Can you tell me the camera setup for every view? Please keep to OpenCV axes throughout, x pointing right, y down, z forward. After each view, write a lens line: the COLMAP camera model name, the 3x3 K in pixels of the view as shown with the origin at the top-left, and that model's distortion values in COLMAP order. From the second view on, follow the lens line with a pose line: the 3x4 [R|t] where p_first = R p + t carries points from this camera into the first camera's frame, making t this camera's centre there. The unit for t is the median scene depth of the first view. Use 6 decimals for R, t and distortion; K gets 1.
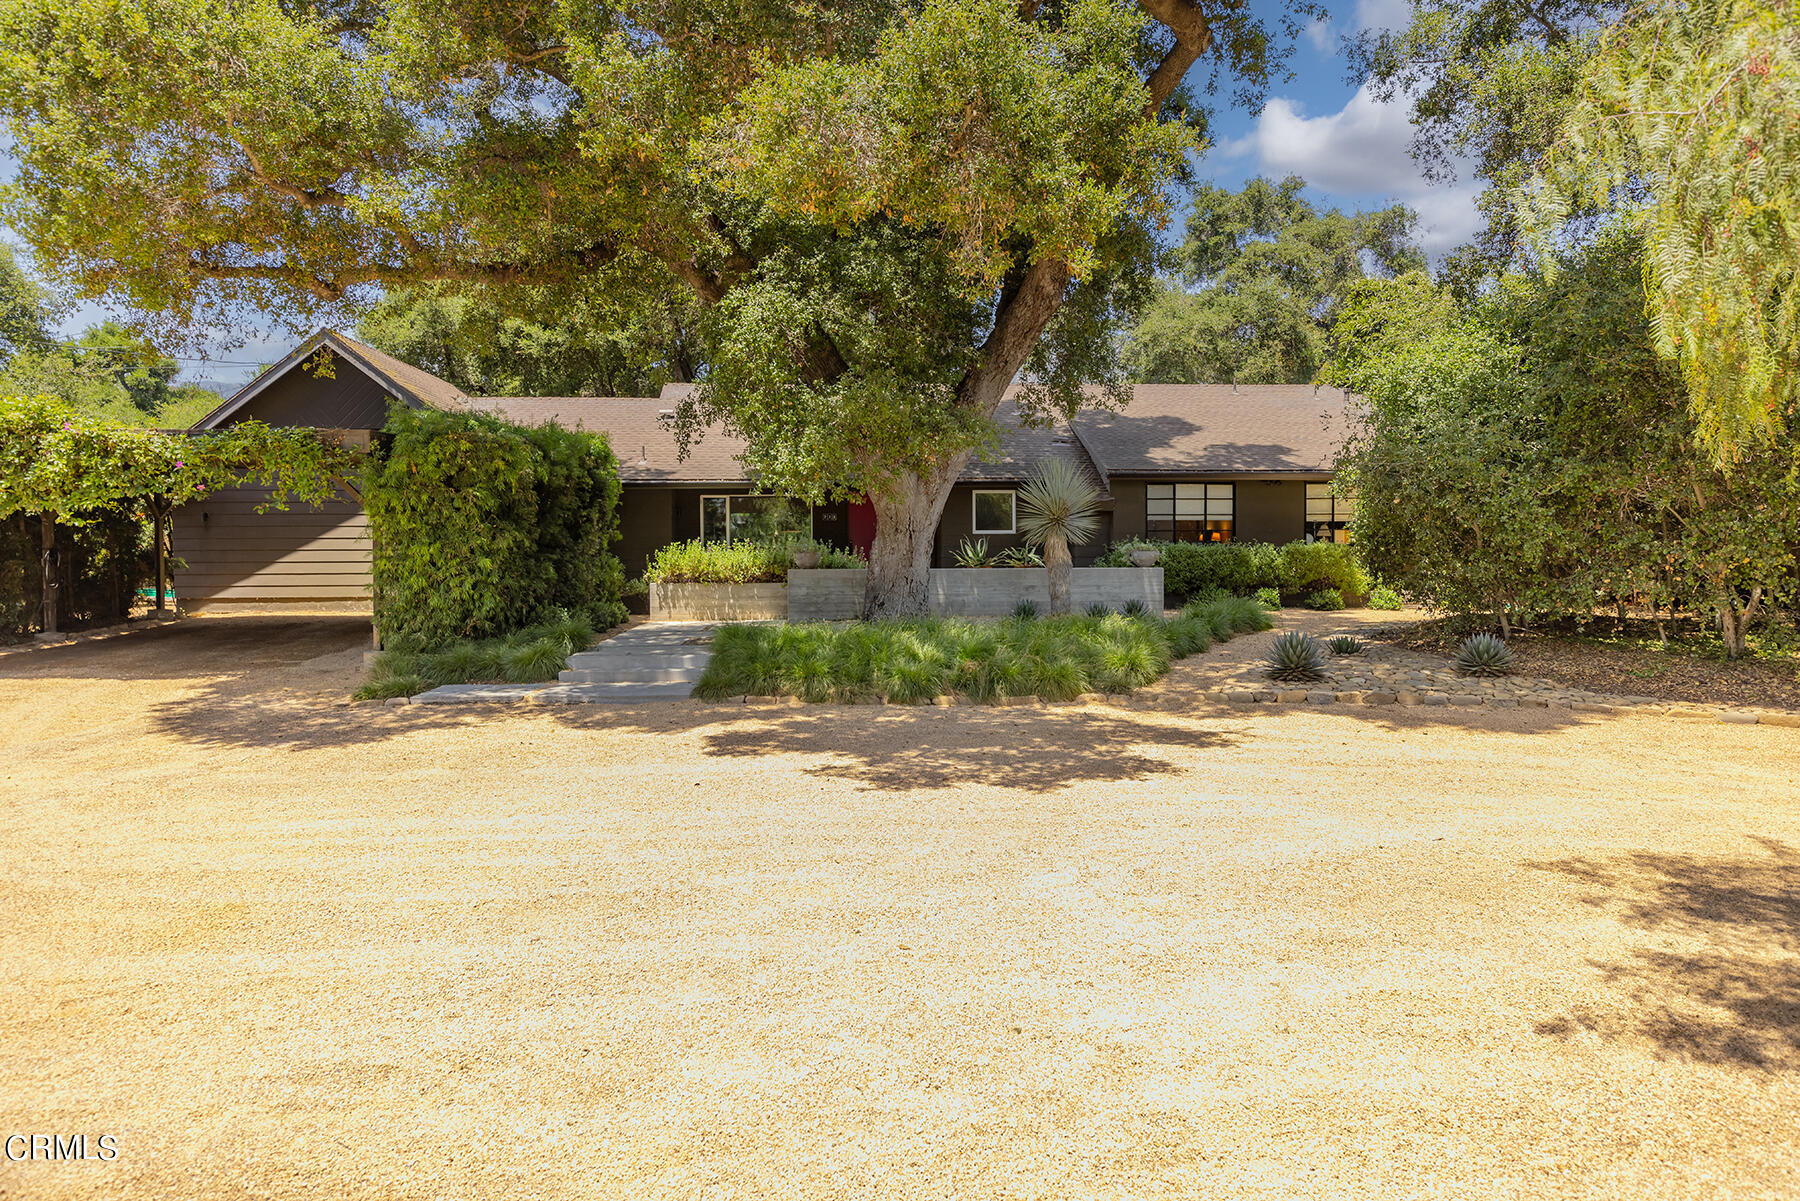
lens RADIAL K [[1225.2, 0, 901.7], [0, 1225.2, 596.2], [0, 0, 1]] dist [-0.001055, -0.000036]
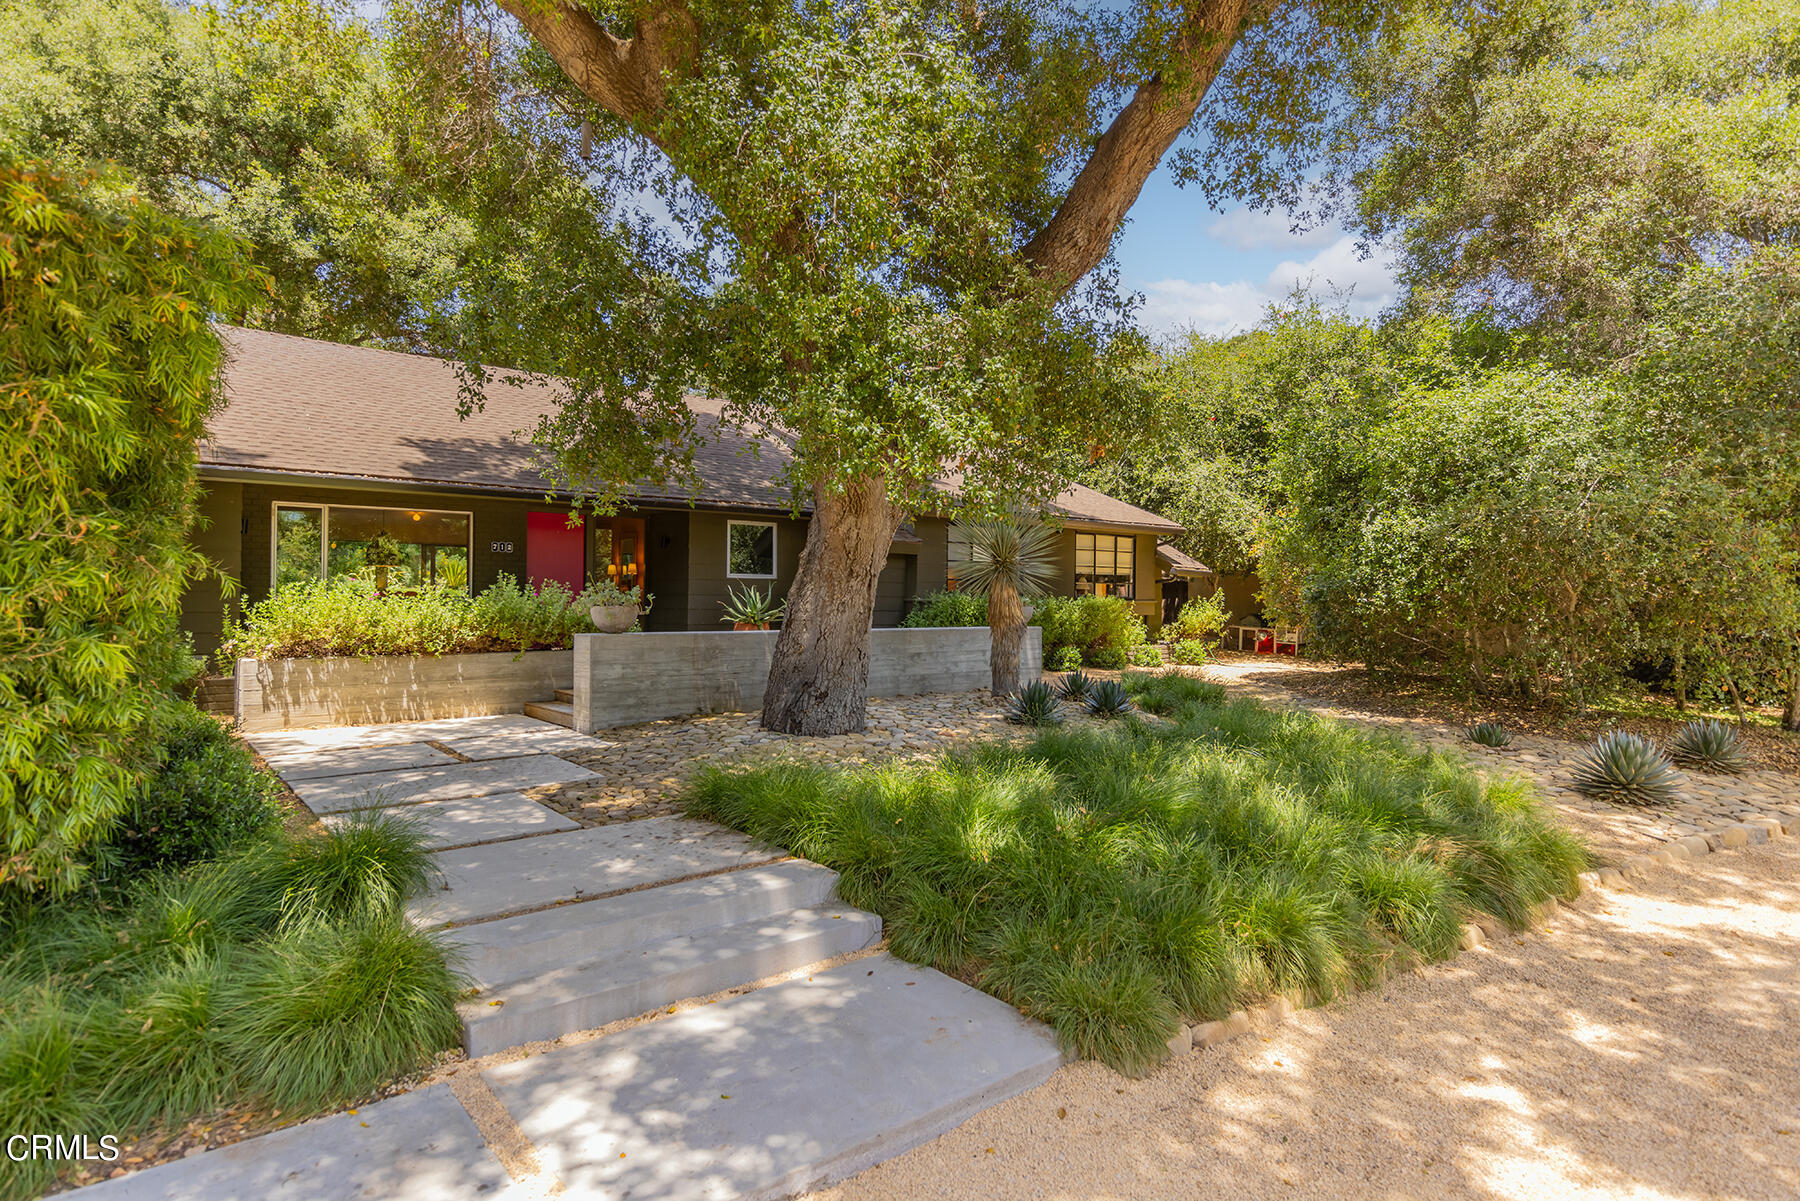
lens RADIAL K [[960.7, 0, 897.4], [0, 960.7, 603.5], [0, 0, 1]] dist [0.009319, -0.000031]
pose [[0.795635, 0.007387, 0.605732, -0.232022], [0.006763, 0.999755, -0.021076, -0.023864], [-0.605739, 0.020866, 0.795390, 0.508227]]
